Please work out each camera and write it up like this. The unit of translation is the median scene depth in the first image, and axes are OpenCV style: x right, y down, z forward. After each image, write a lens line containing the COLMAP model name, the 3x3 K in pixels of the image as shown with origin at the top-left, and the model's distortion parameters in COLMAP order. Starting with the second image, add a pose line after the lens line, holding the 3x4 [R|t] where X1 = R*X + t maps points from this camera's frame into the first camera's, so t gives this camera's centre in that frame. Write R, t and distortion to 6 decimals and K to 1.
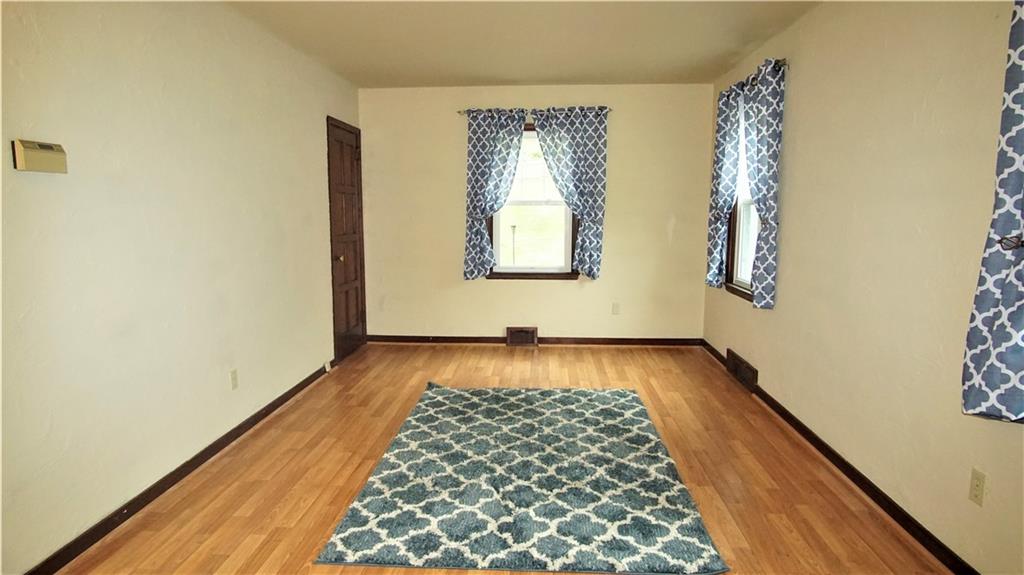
lens RADIAL K [[581.2, 0, 519.7], [0, 581.2, 290.3], [0, 0, 1]] dist [-0.032852, -0.000122]
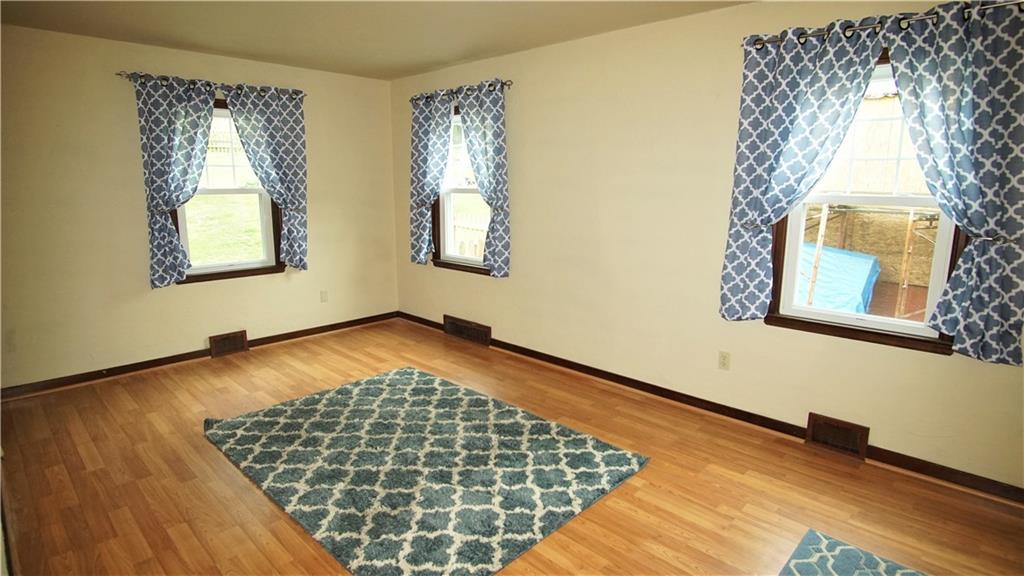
lens RADIAL K [[547.6, 0, 510.7], [0, 547.6, 284.2], [0, 0, 1]] dist [-0.032440, 0.007566]
pose [[0.647185, -0.136594, 0.749995, -0.492532], [0.099590, 0.990534, 0.094465, -0.068387], [-0.755800, 0.013556, 0.654663, 0.207762]]
